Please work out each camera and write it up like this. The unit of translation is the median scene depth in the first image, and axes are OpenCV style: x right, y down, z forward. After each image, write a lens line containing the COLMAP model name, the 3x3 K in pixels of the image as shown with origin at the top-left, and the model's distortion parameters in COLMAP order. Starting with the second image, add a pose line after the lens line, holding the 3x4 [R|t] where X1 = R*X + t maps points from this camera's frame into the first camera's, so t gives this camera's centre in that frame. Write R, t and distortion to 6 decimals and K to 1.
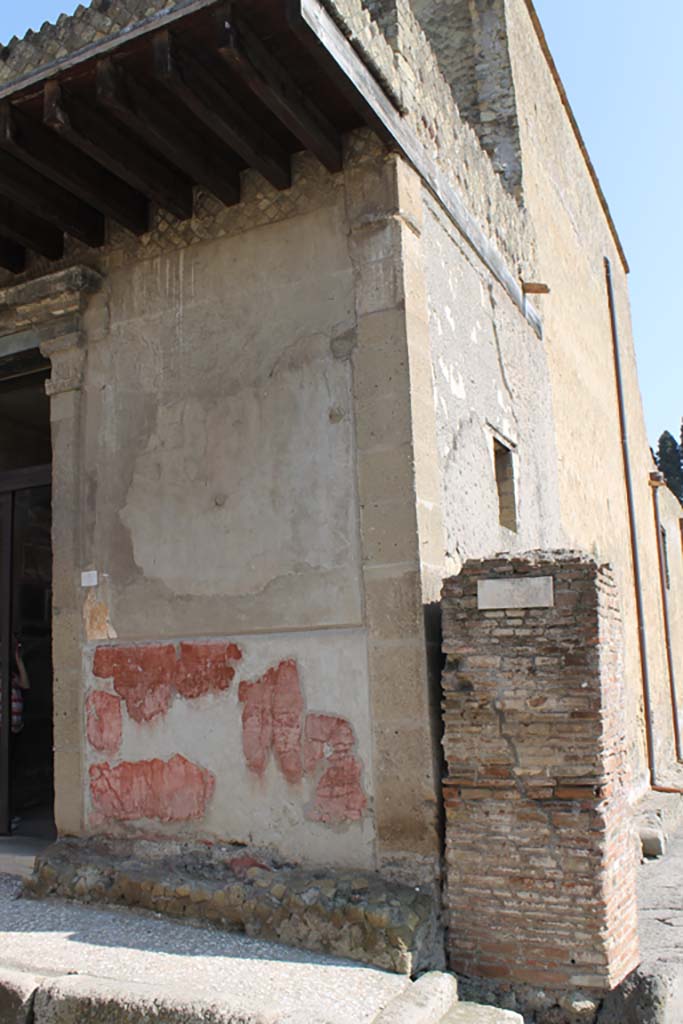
lens RADIAL K [[967.0, 0, 342.2], [0, 967.0, 518.7], [0, 0, 1]] dist [-0.101266, 0.000000]
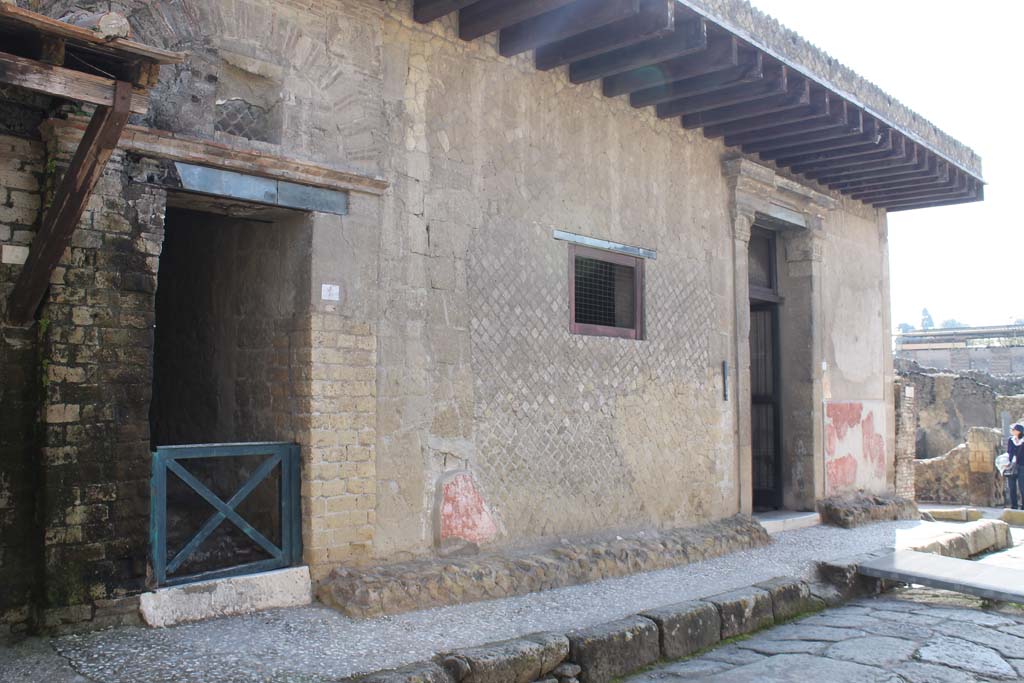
lens RADIAL K [[909.8, 0, 523.0], [0, 909.8, 330.4], [0, 0, 1]] dist [-0.164777, 0.012372]
pose [[0.266556, 0.120285, 0.956284, -2.365162], [-0.161398, 0.983742, -0.078750, 0.255332], [-0.950210, -0.133351, 0.281636, 1.201360]]
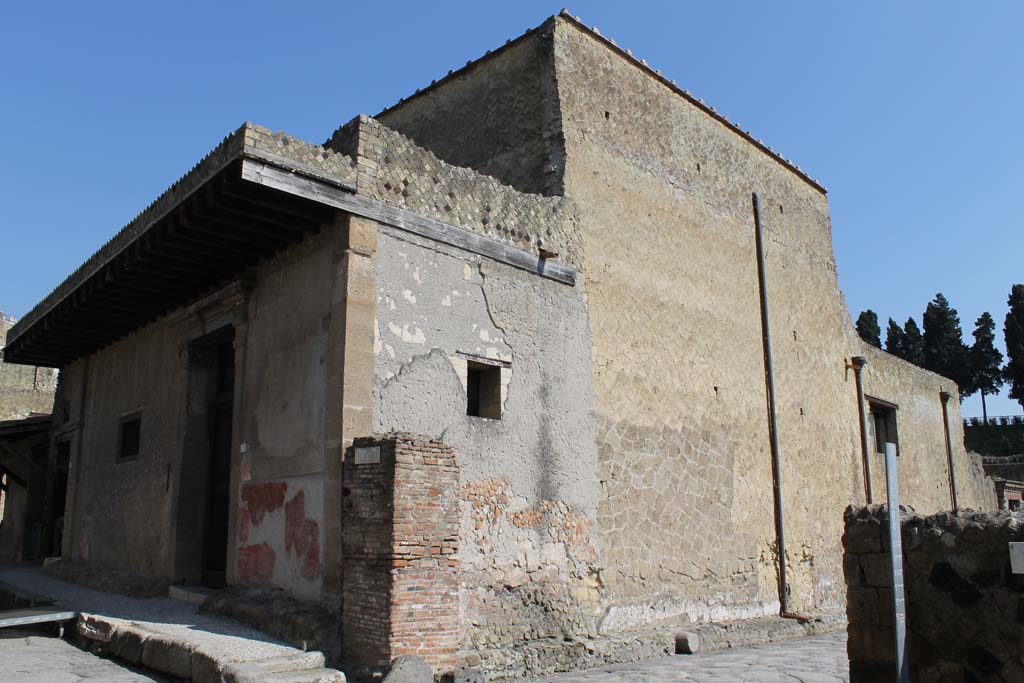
lens RADIAL K [[865.6, 0, 502.1], [0, 865.6, 339.0], [0, 0, 1]] dist [-0.165963, 0.141095]
pose [[0.935803, -0.048219, -0.349210, 0.884569], [0.024763, 0.997146, -0.071327, -0.020198], [0.351652, 0.058101, 0.934326, -0.422699]]
